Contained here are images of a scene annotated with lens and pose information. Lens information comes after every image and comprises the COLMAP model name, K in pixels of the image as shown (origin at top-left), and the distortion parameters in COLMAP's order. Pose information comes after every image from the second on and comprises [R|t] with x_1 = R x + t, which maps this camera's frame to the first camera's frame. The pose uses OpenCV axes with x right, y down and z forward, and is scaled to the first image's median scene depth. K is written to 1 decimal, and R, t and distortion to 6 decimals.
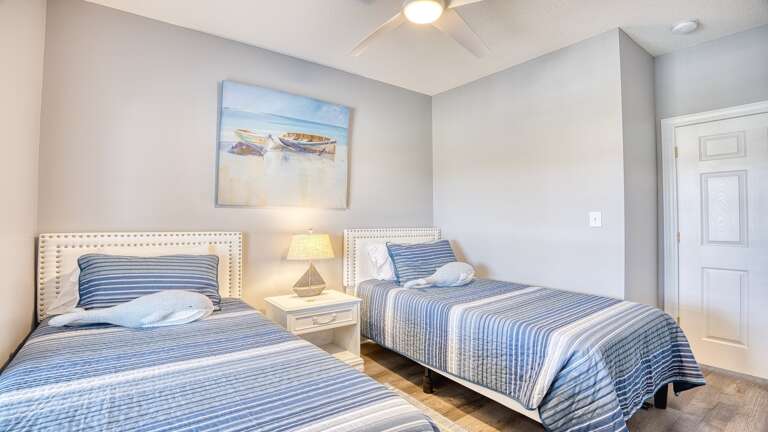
lens RADIAL K [[360.2, 0, 383.5], [0, 360.2, 212.6], [0, 0, 1]] dist [-0.063324, 0.016395]
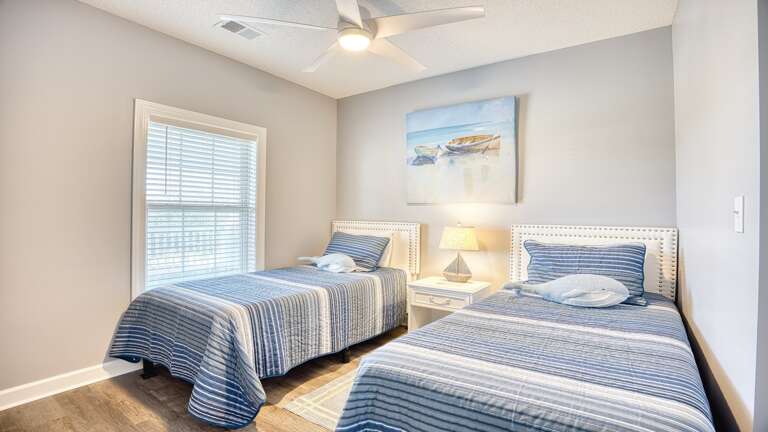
lens RADIAL K [[360.2, 0, 383.5], [0, 360.2, 212.6], [0, 0, 1]] dist [-0.063324, 0.016395]
pose [[0.320168, 0.001888, -0.947359, 0.759525], [0.016933, 0.999827, 0.007716, 0.001537], [0.947209, -0.018512, 0.320081, 0.403552]]
